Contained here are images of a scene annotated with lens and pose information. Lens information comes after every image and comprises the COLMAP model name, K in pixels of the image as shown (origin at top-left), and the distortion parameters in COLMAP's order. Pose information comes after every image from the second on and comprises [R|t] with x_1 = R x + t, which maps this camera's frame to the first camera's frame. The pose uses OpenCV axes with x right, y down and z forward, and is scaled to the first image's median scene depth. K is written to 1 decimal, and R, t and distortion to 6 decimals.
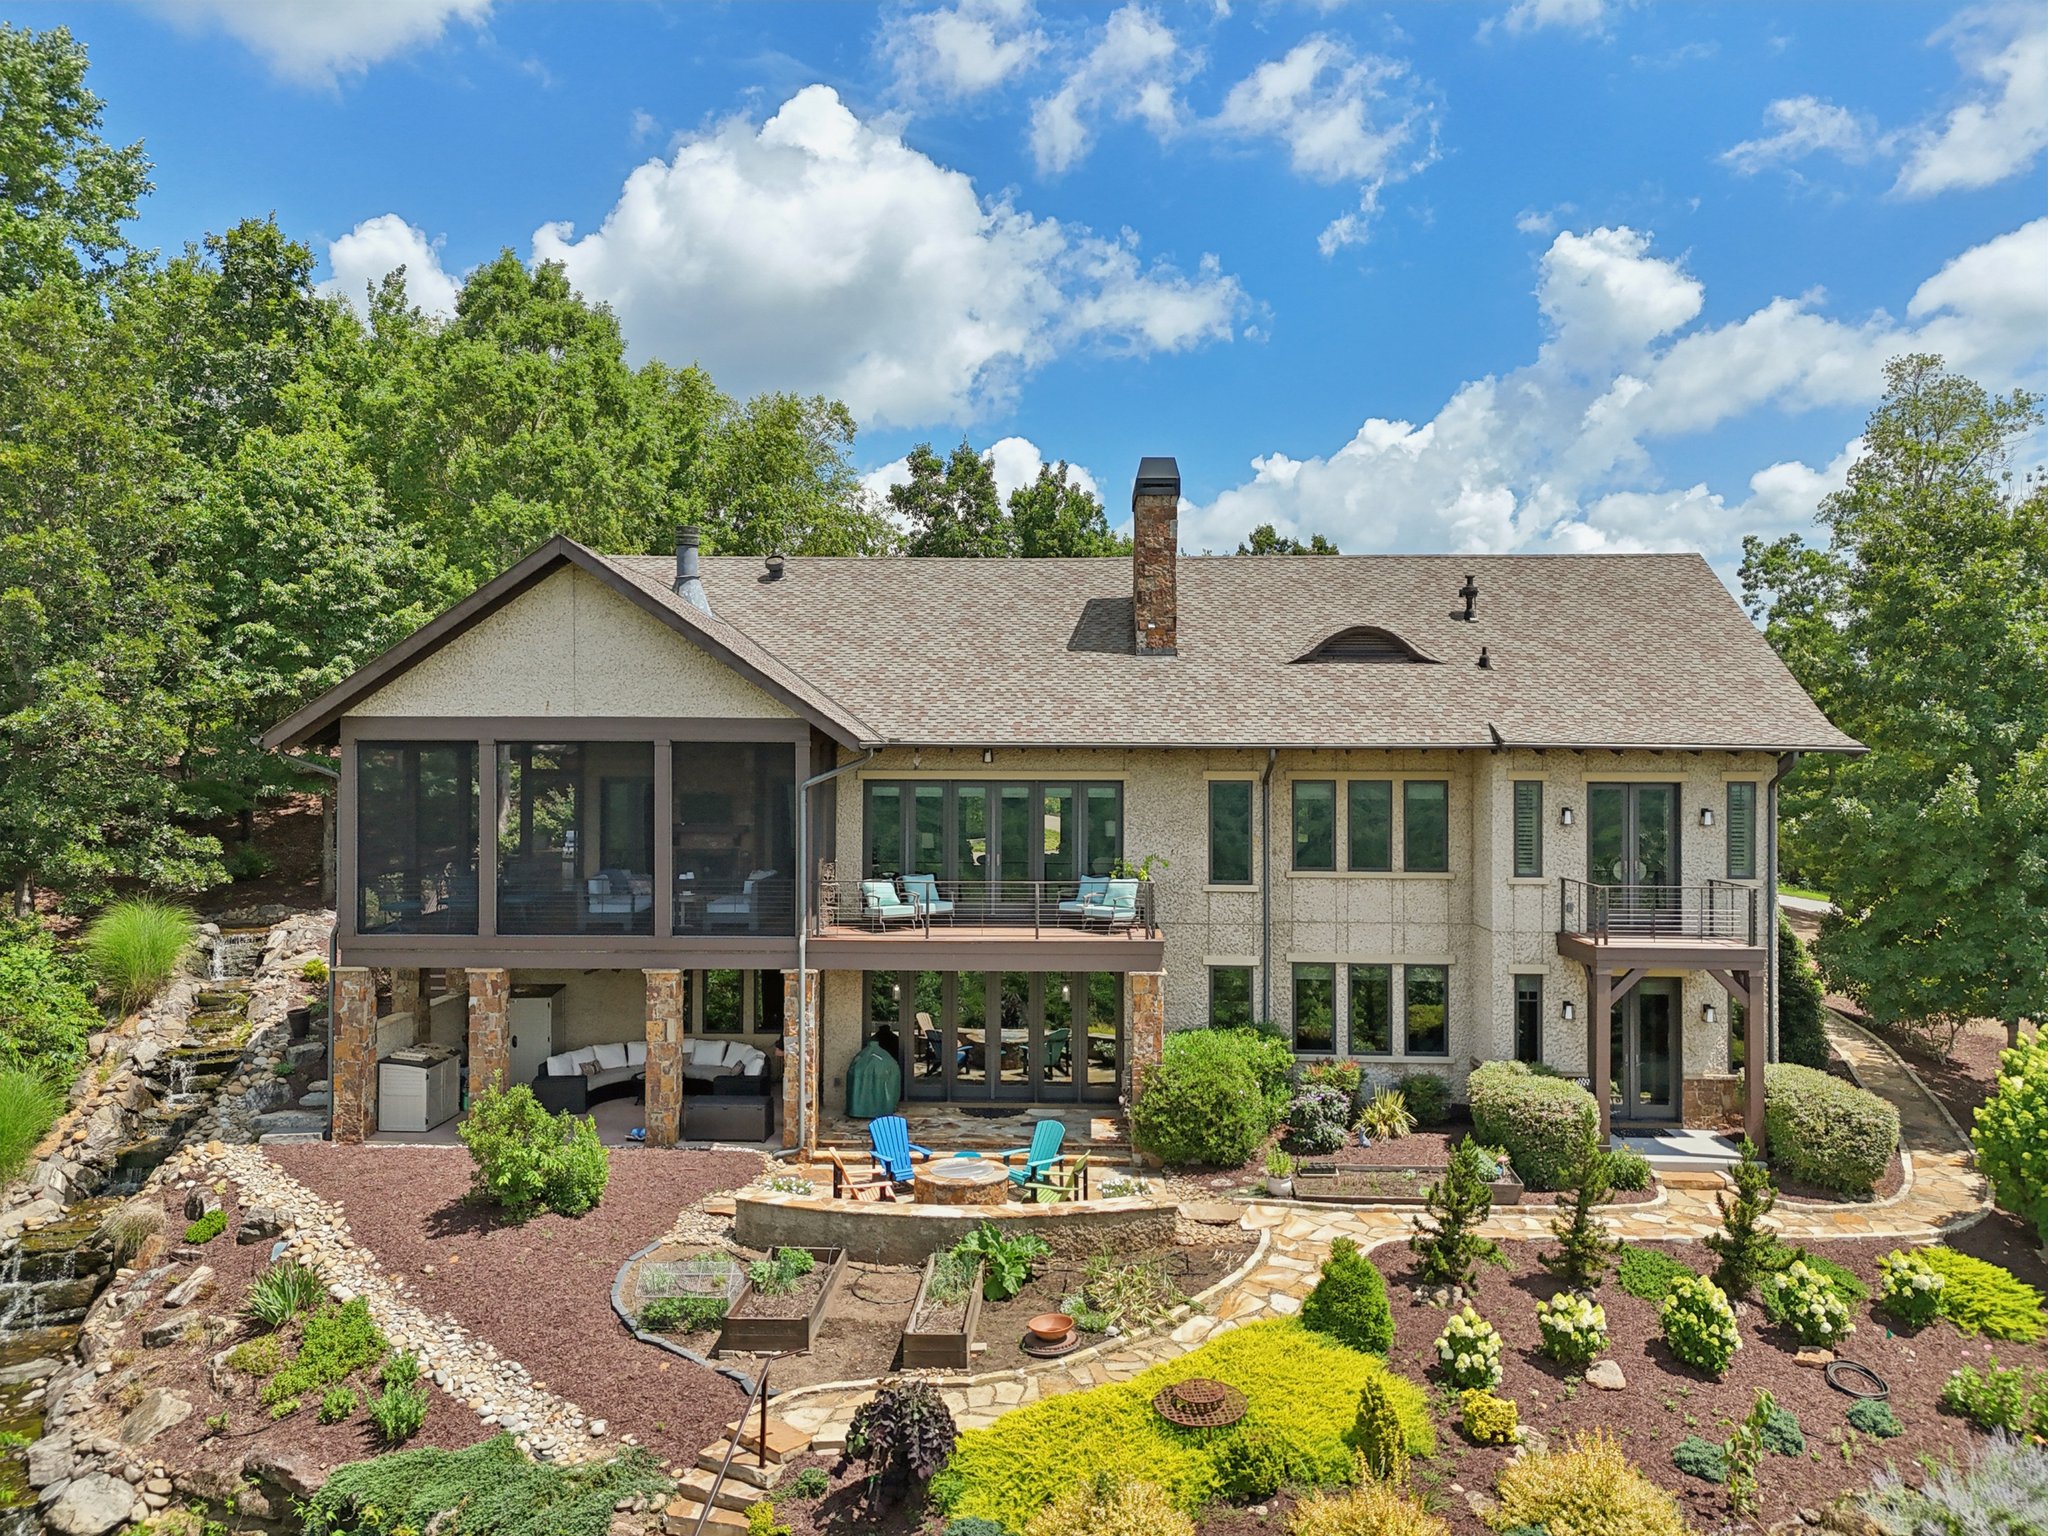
lens RADIAL K [[1532.8, 0, 1024.0], [0, 1532.8, 768.0], [0, 0, 1]] dist [0.110342, -0.104921]
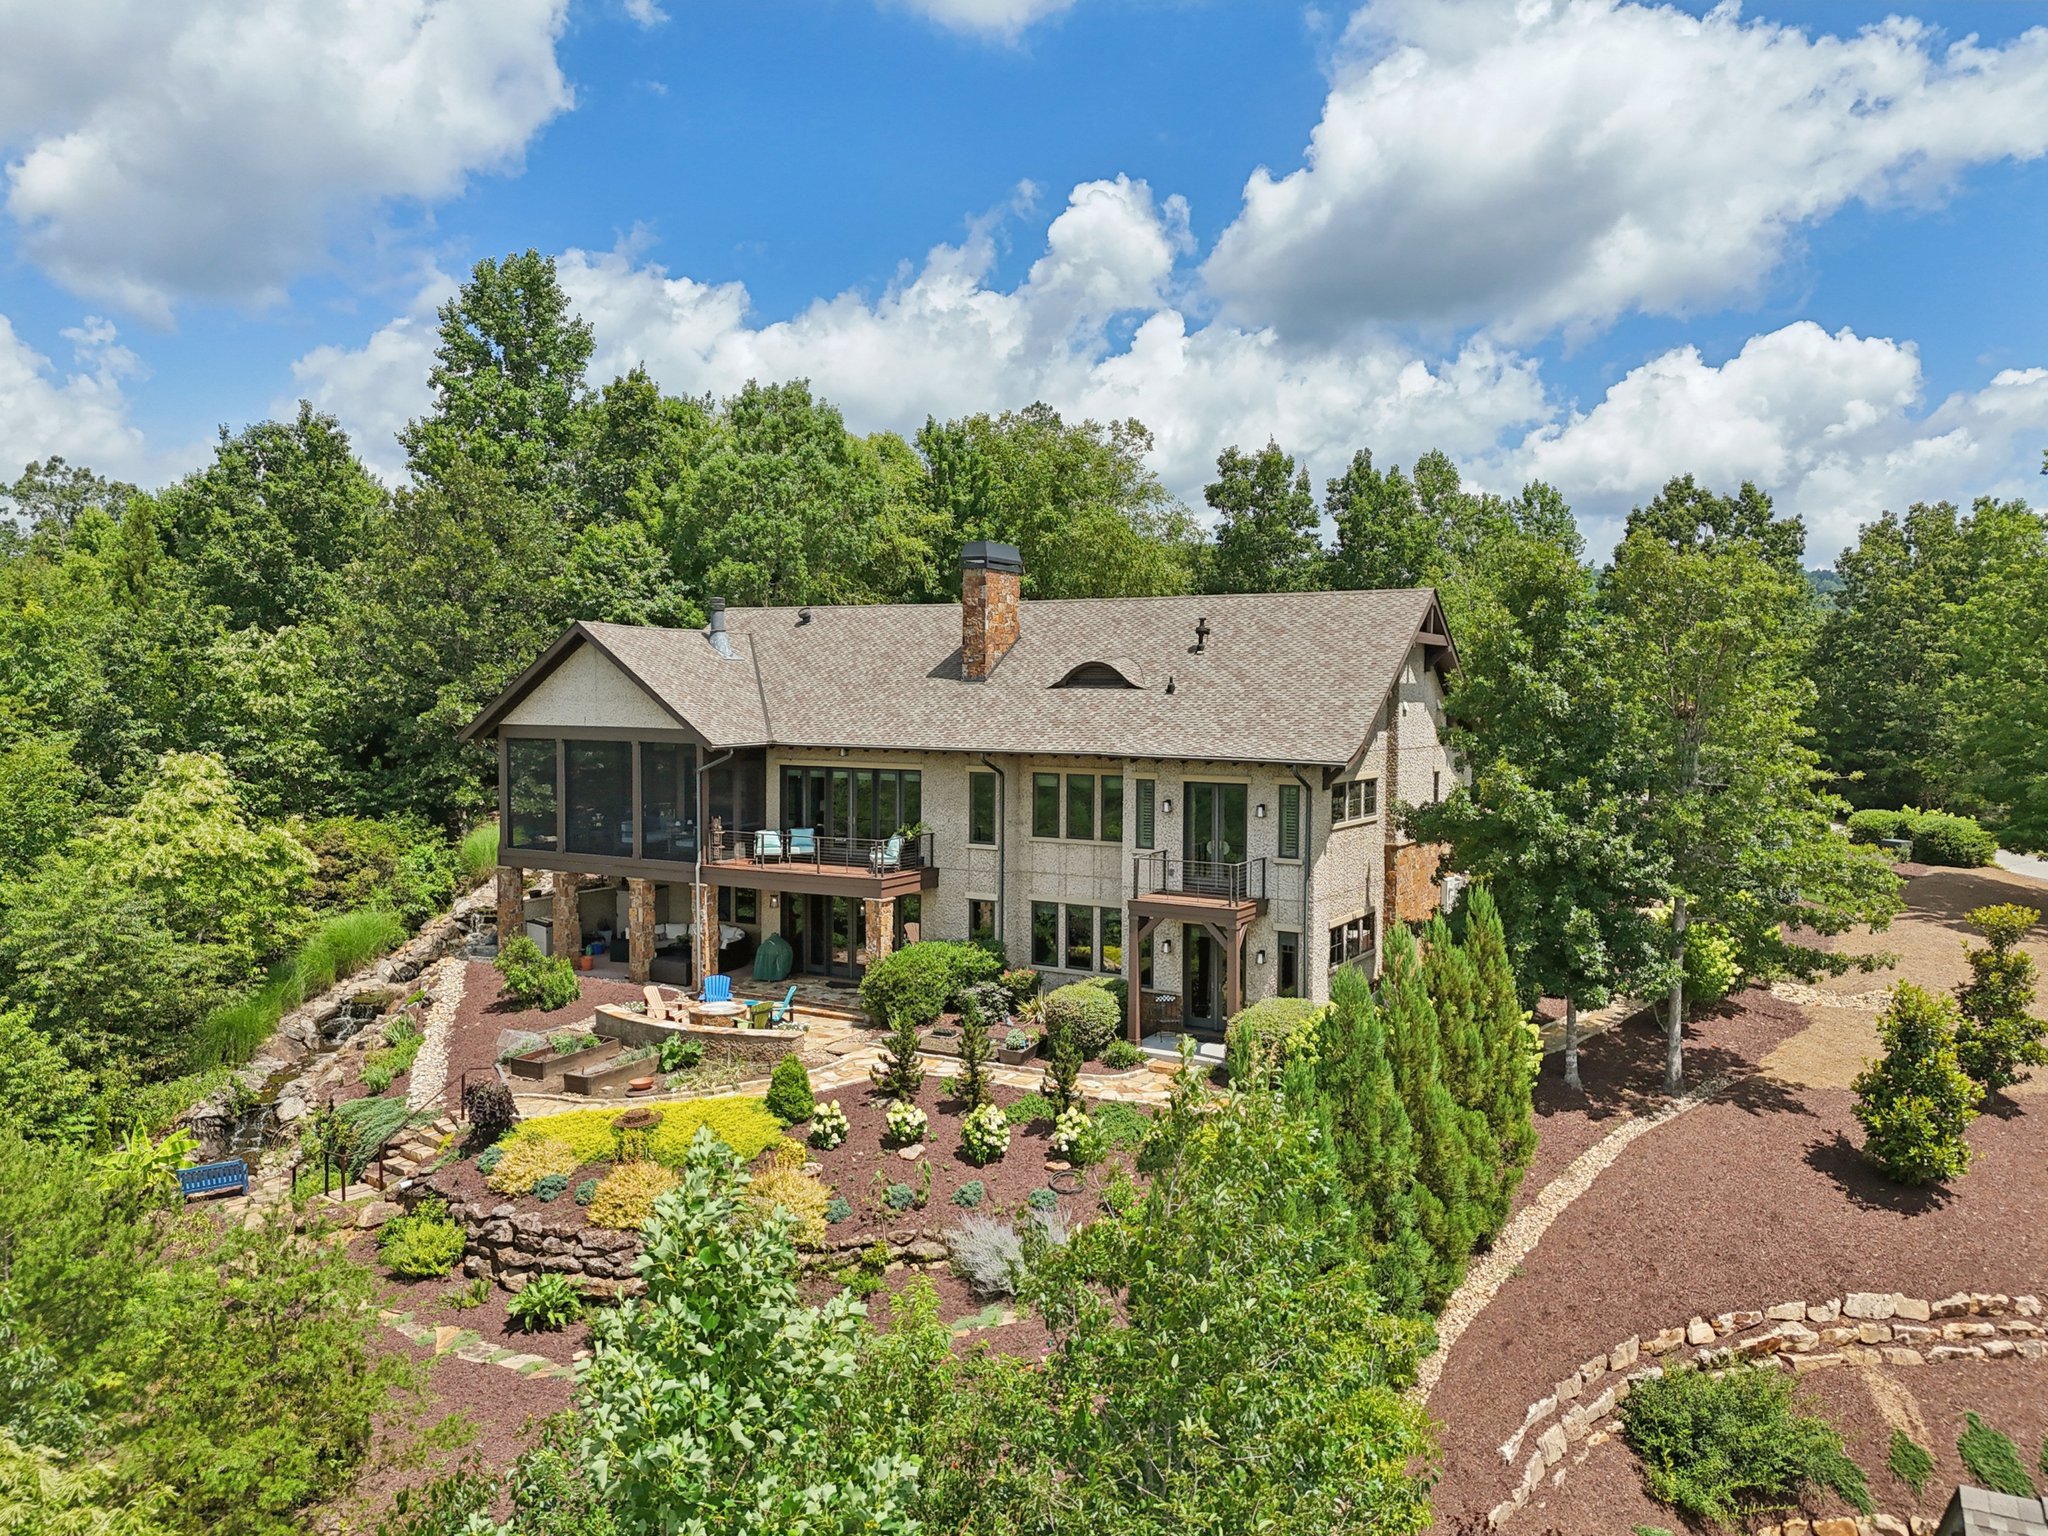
lens RADIAL K [[1532.8, 0, 1024.0], [0, 1532.8, 768.0], [0, 0, 1]] dist [0.110342, -0.104921]
pose [[0.881704, 0.027922, -0.470976, 0.896085], [-0.005832, 0.998816, 0.048297, -0.069485], [0.471767, -0.039837, 0.880823, -0.263887]]
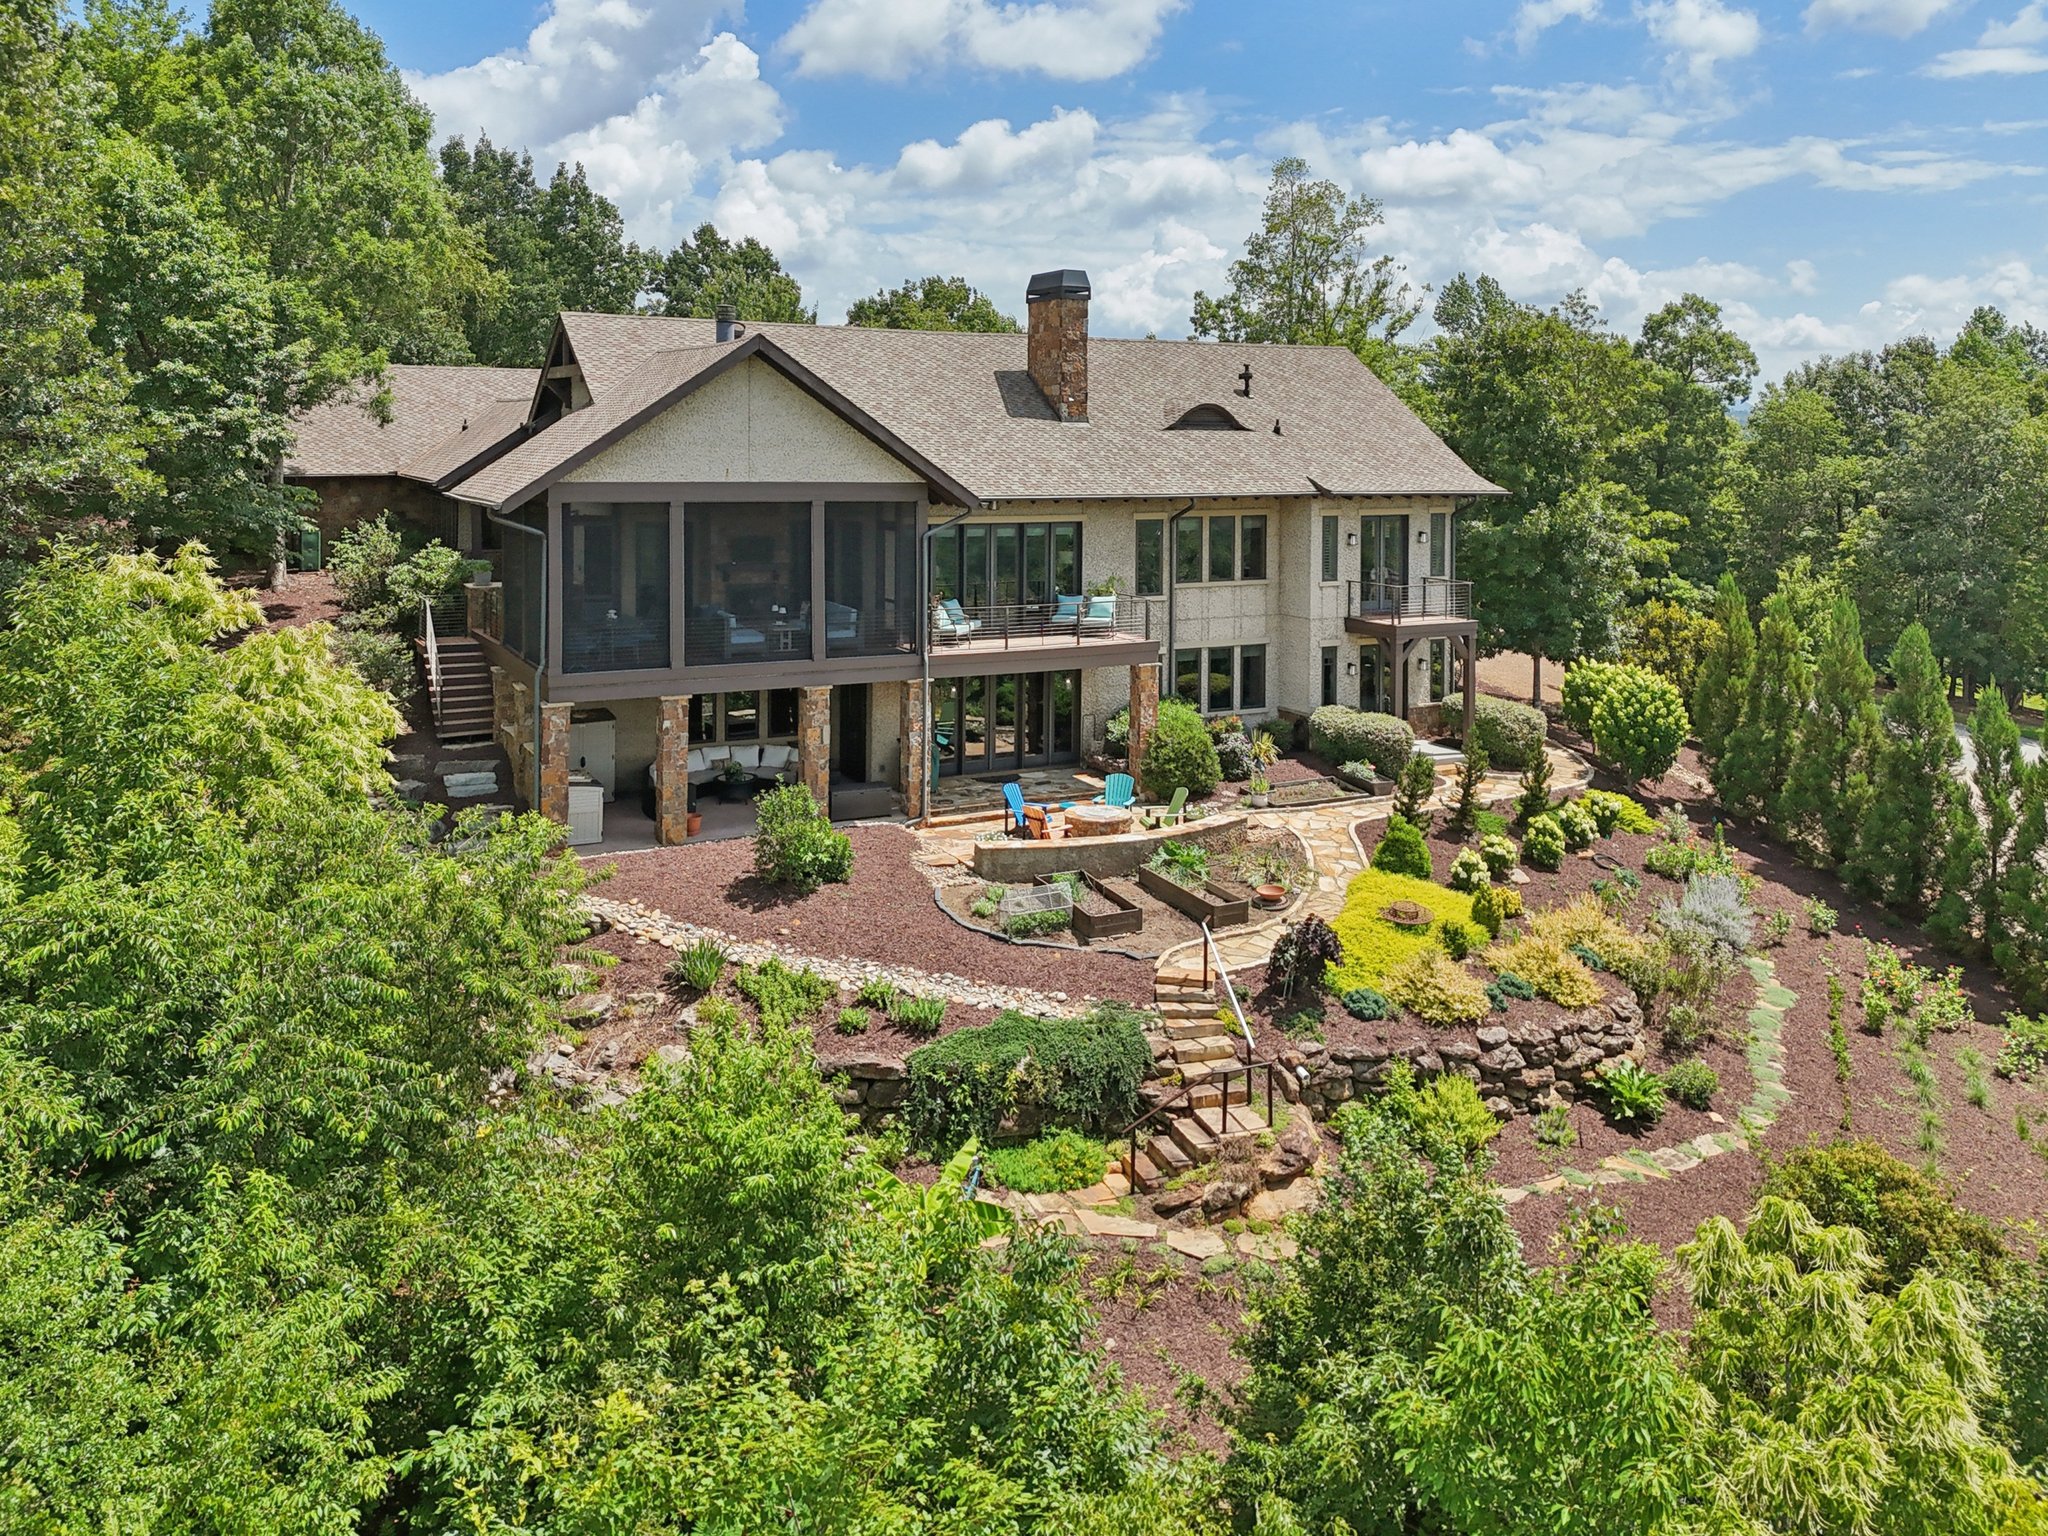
lens RADIAL K [[1581.5, 0, 1032.4], [0, 1581.5, 549.4], [0, 0, 1]] dist [0.126496, -0.177779]
pose [[0.862328, -0.030400, 0.505437, -0.703798], [-0.005765, 0.997542, 0.069834, -0.066063], [-0.506318, -0.063133, 0.860033, -0.162350]]
